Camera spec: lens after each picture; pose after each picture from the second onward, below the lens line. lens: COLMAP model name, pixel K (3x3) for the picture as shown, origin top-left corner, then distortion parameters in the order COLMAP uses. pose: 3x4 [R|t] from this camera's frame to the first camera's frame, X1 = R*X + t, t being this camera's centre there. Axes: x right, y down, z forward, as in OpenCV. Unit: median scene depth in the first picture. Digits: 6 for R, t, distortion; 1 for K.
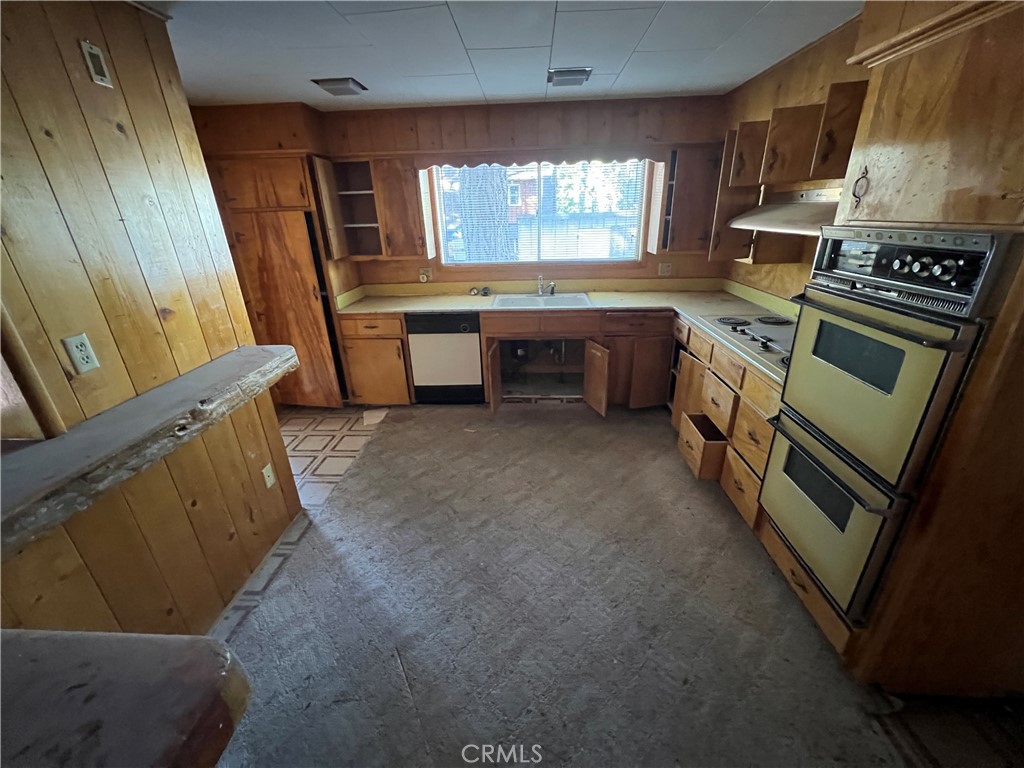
lens RADIAL K [[410.5, 0, 509.8], [0, 410.5, 381.9], [0, 0, 1]] dist [-0.004346, 0.001489]
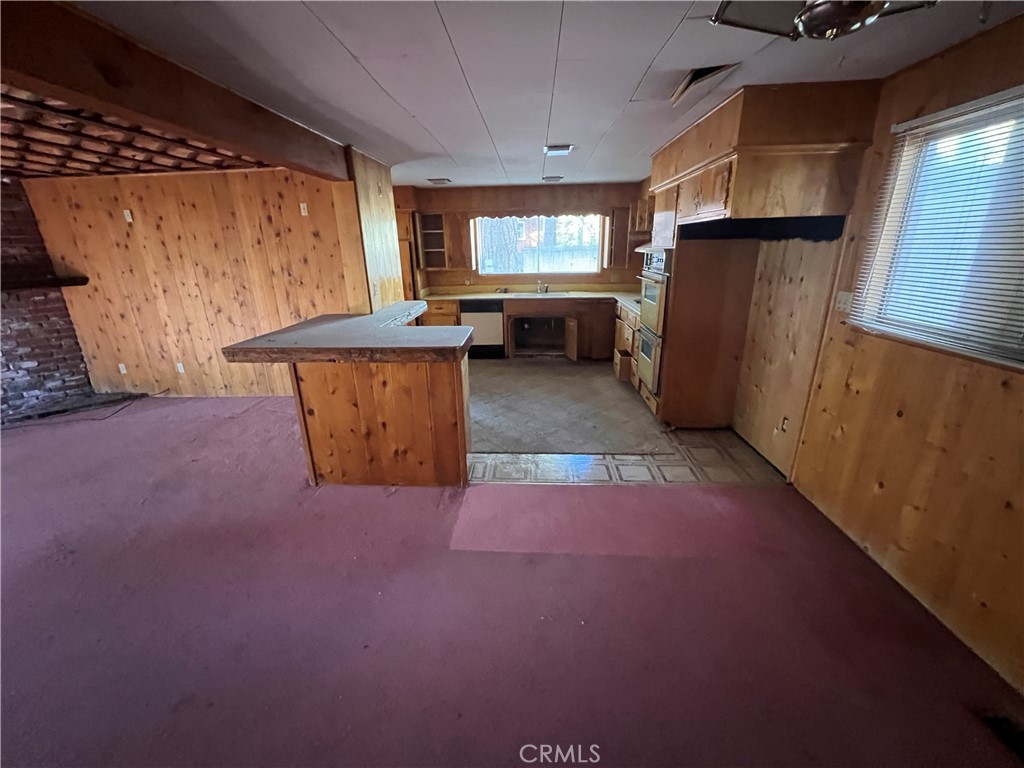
lens RADIAL K [[410.5, 0, 510.4], [0, 410.5, 381.5], [0, 0, 1]] dist [-0.004346, 0.001489]
pose [[0.999938, 0.010724, -0.003150, -0.046234], [-0.010923, 0.997329, -0.072220, 0.388288], [0.002367, 0.072250, 0.997384, -0.906924]]
